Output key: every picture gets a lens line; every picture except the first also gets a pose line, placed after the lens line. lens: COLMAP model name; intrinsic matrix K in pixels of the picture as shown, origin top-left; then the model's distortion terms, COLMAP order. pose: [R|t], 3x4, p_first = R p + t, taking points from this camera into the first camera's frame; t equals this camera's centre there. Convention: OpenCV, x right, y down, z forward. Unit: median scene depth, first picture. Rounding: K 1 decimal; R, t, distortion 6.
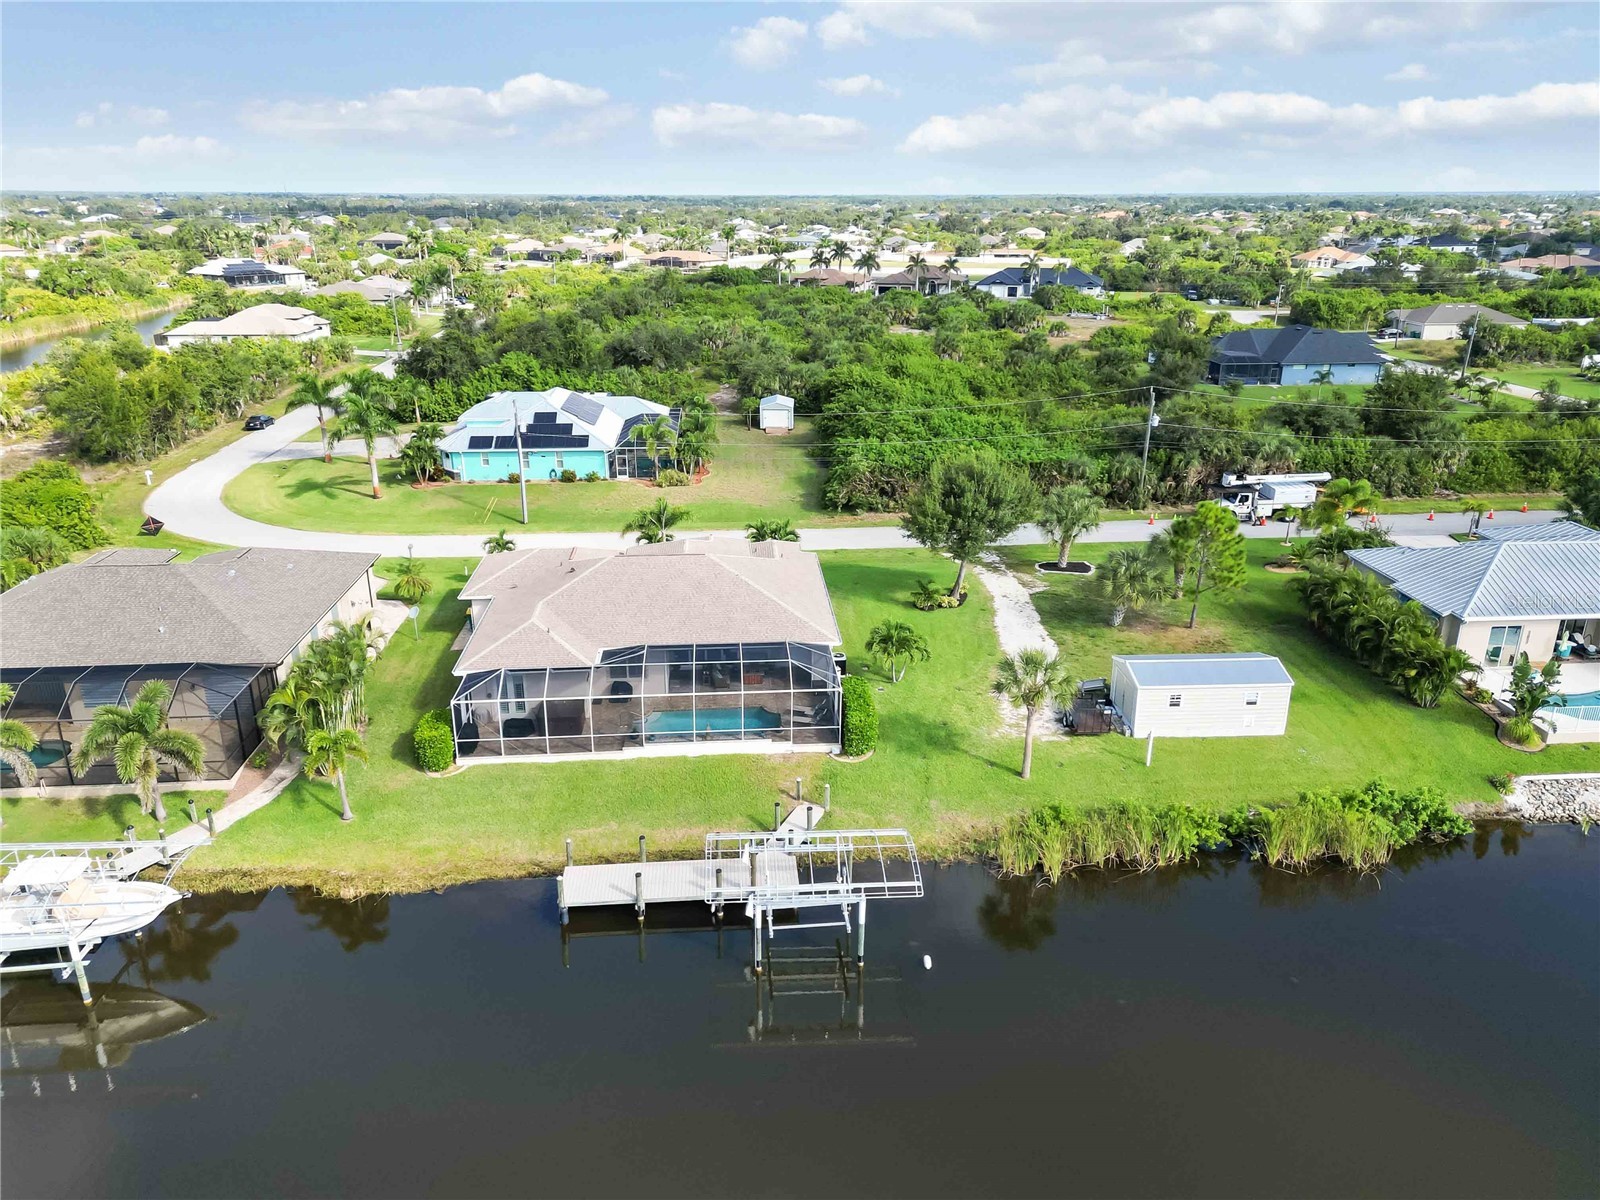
lens RADIAL K [[1119.8, 0, 804.1], [0, 1119.8, 600.1], [0, 0, 1]] dist [0.073967, -0.074115]
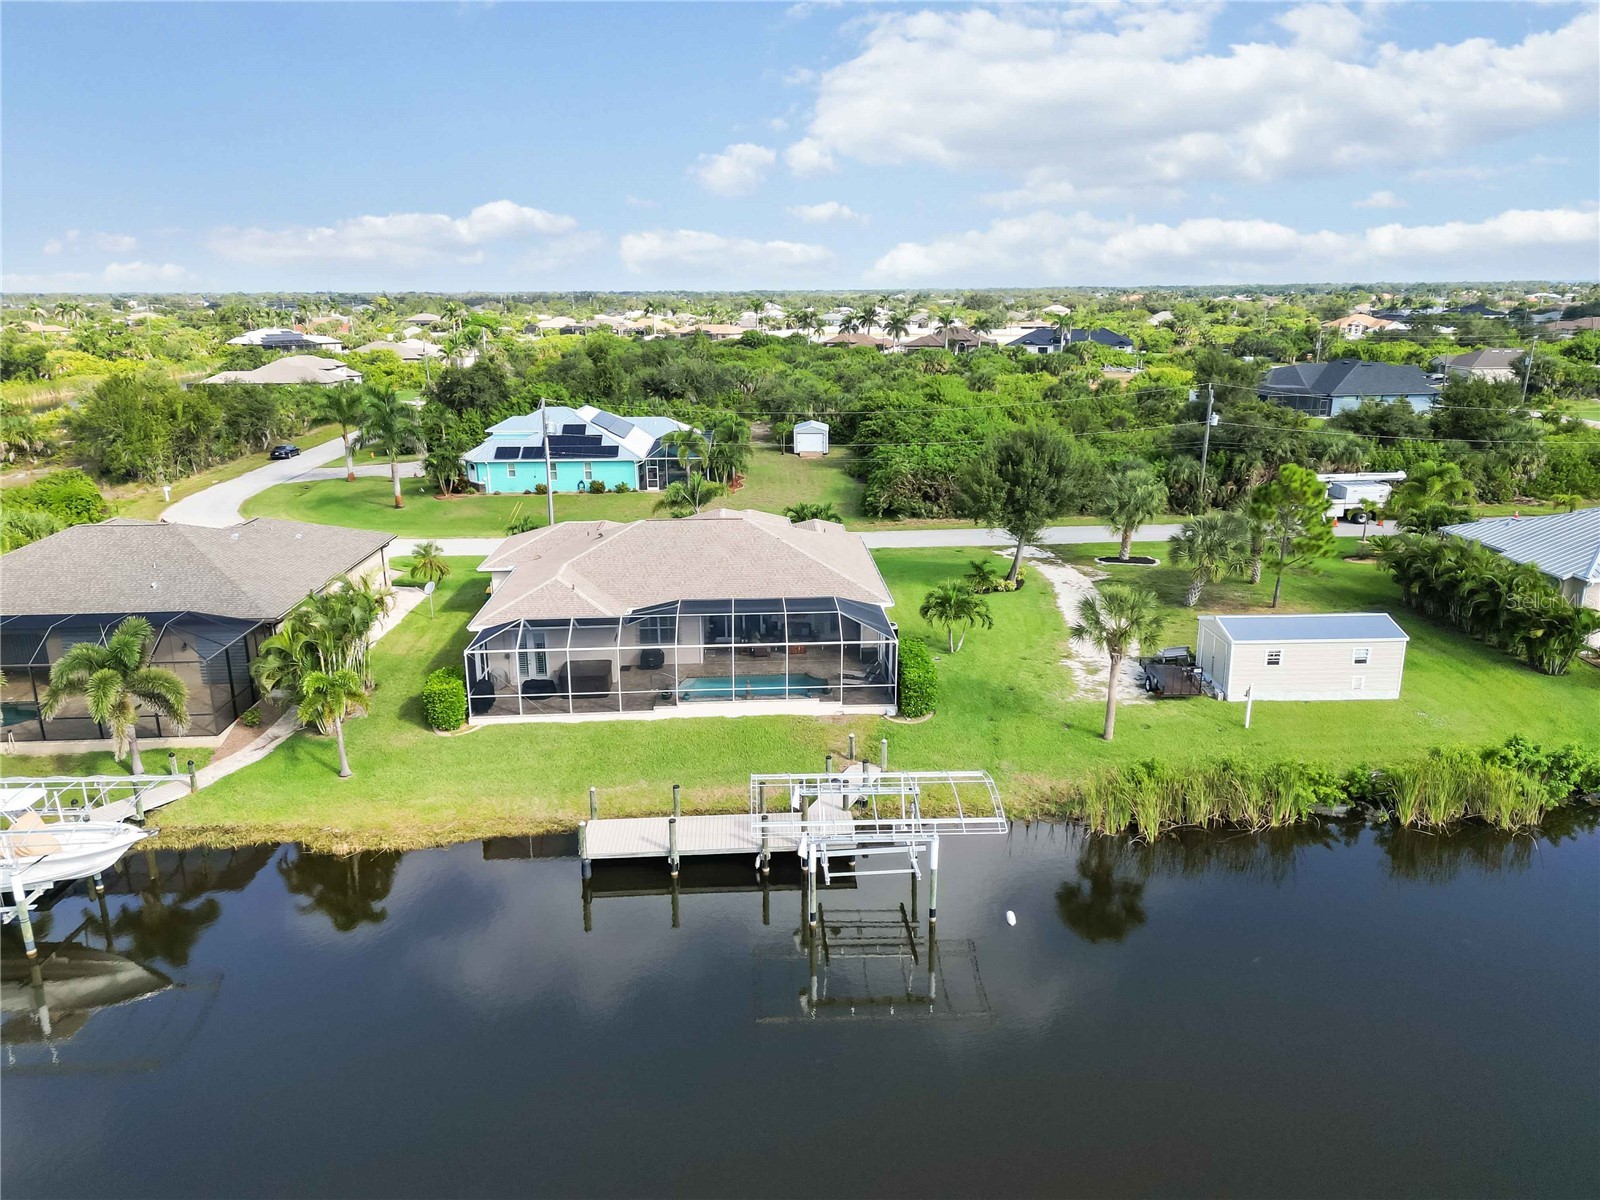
lens RADIAL K [[1119.8, 0, 804.1], [0, 1119.8, 600.1], [0, 0, 1]] dist [0.073967, -0.074115]
pose [[0.999730, -0.002859, -0.023058, -0.013804], [0.001083, 0.997055, -0.076684, 0.076949], [0.023209, 0.076639, 0.996789, 0.069538]]
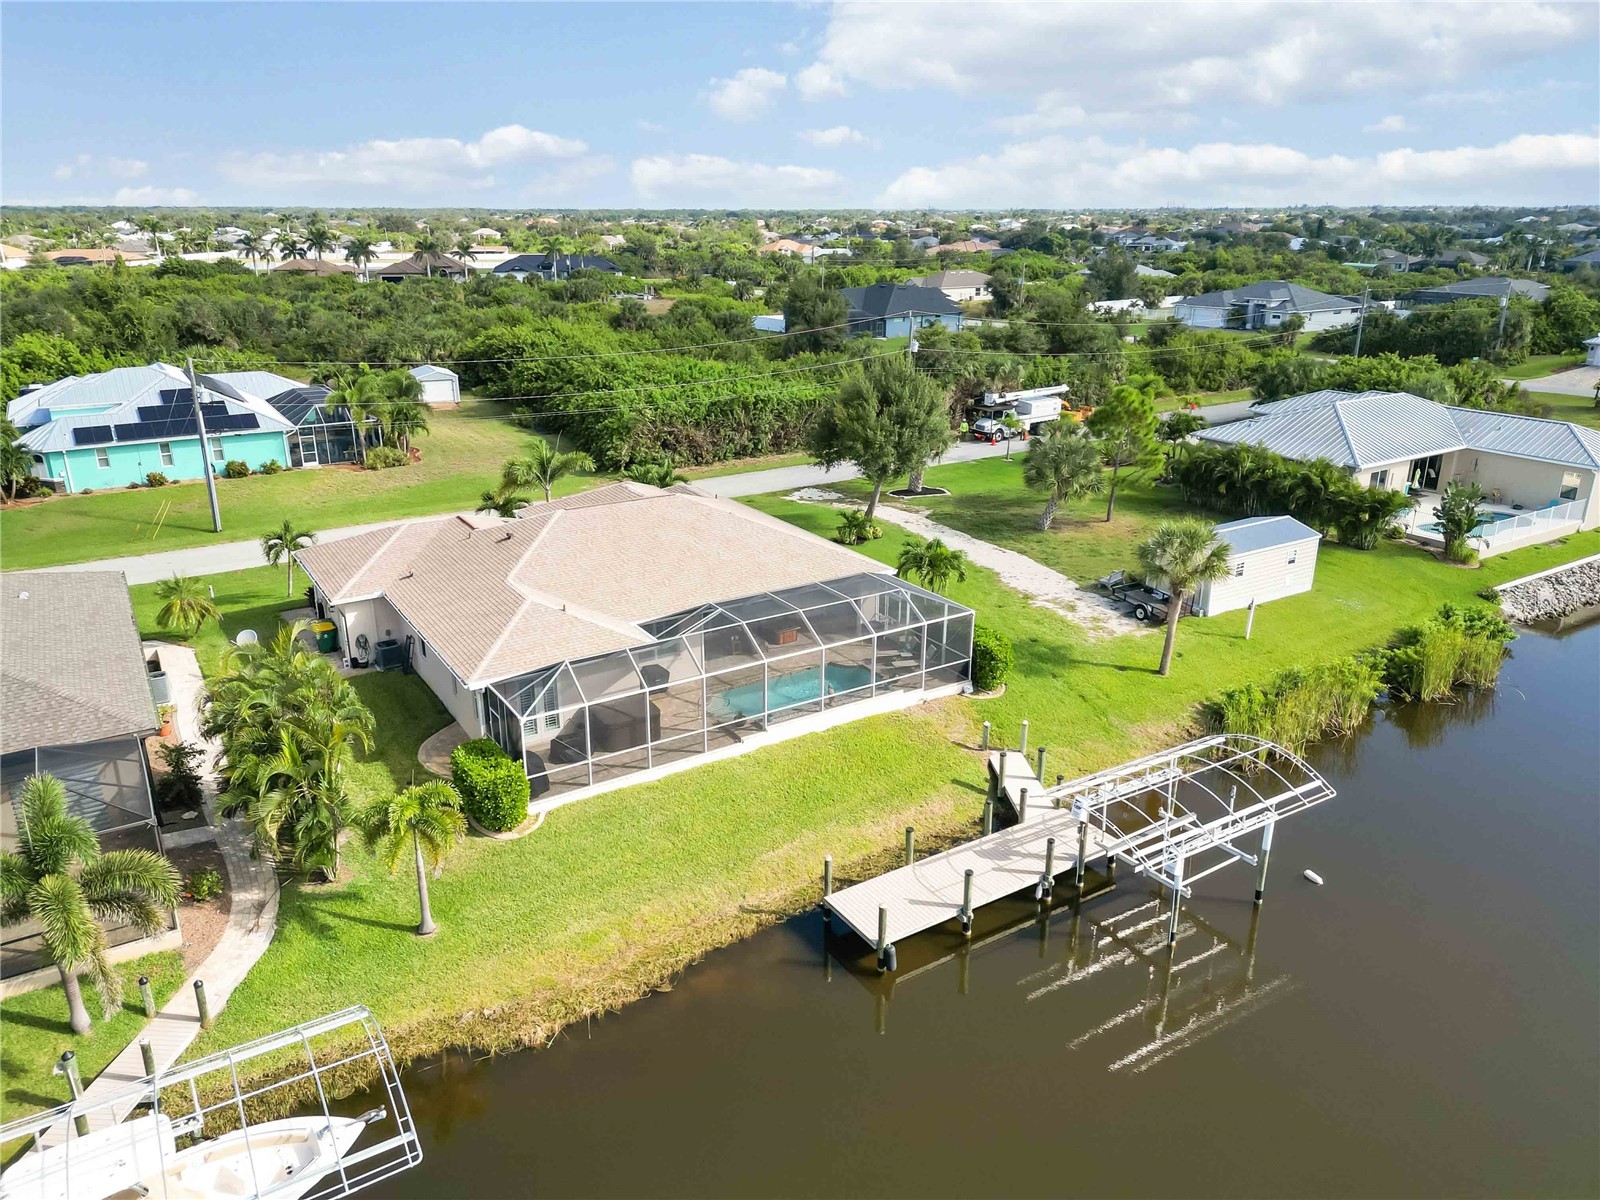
lens RADIAL K [[1119.8, 0, 804.1], [0, 1119.8, 600.1], [0, 0, 1]] dist [0.073967, -0.074115]
pose [[0.881128, -0.157756, 0.445788, -0.292450], [0.162810, 0.986282, 0.027222, 0.019461], [-0.443967, 0.048592, 0.894725, 0.215899]]
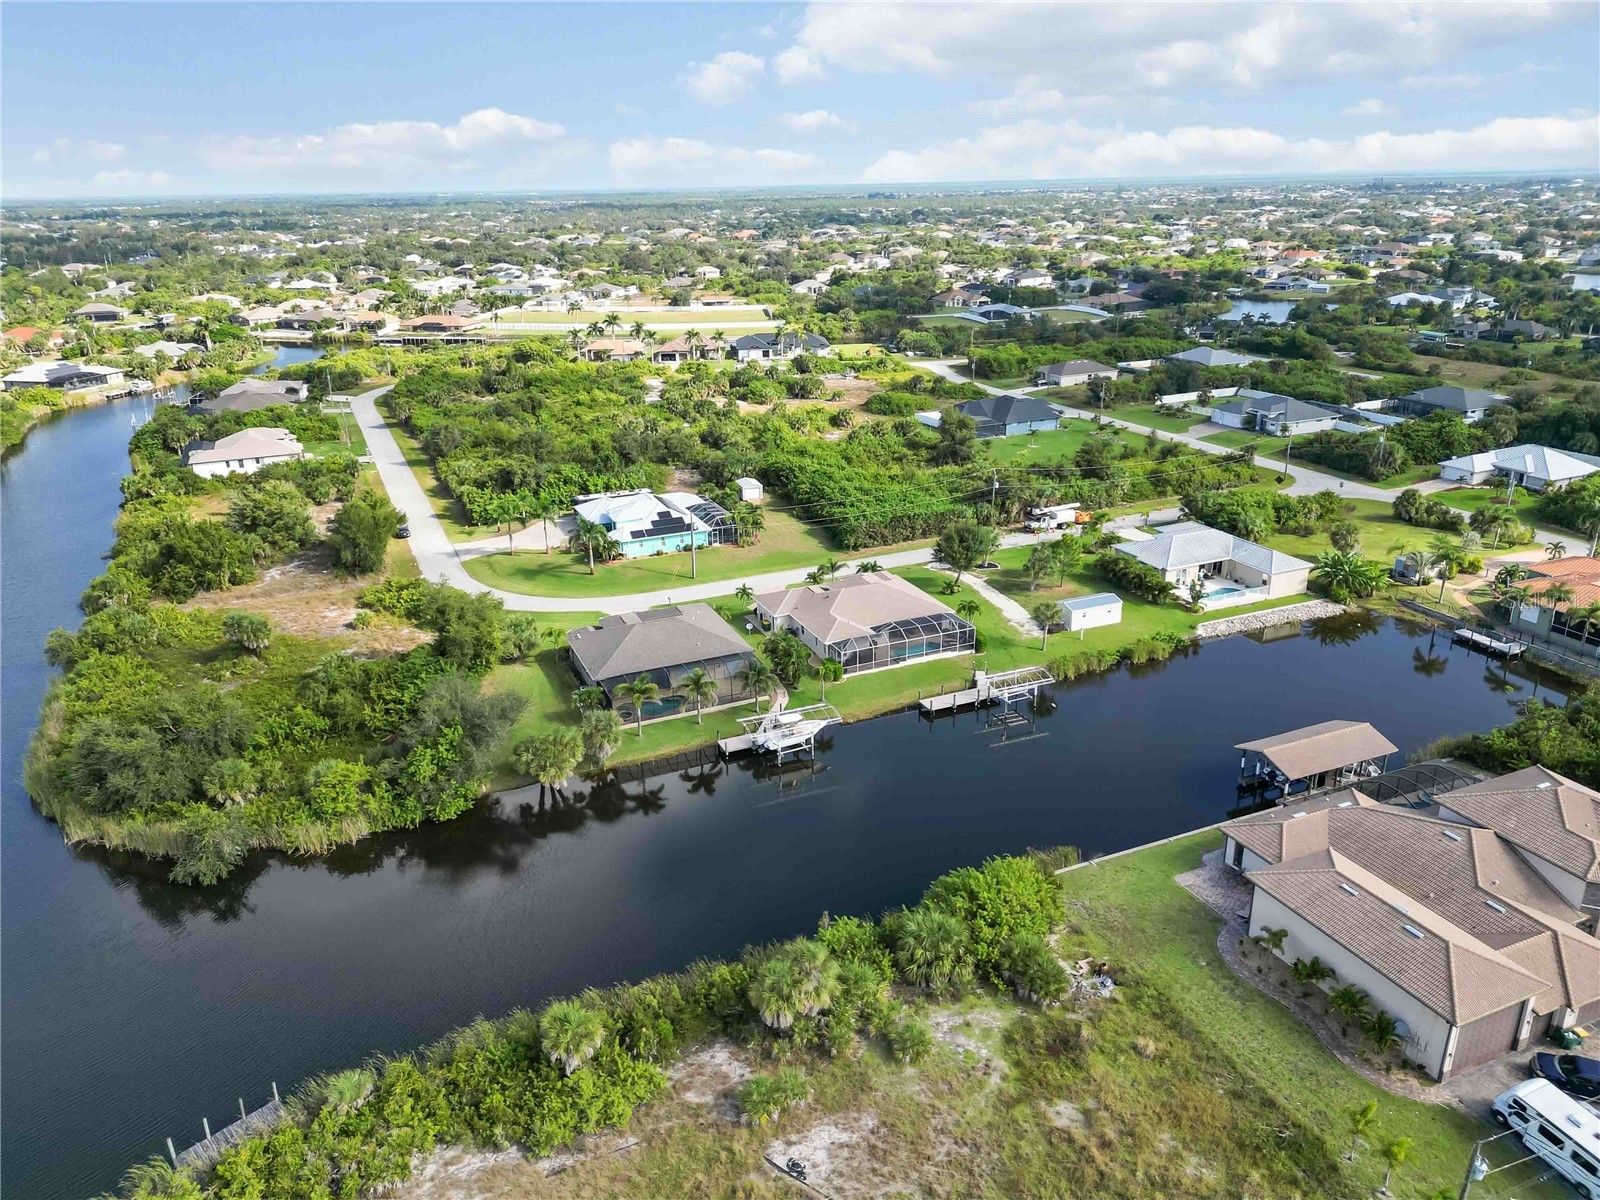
lens RADIAL K [[1115.4, 0, 799.0], [0, 1115.4, 612.0], [0, 0, 1]] dist [0.057660, -0.050475]
pose [[0.944743, -0.135592, 0.298456, -0.737799], [0.130731, 0.990753, 0.036292, -0.067284], [-0.300618, 0.004731, 0.953733, -0.879564]]
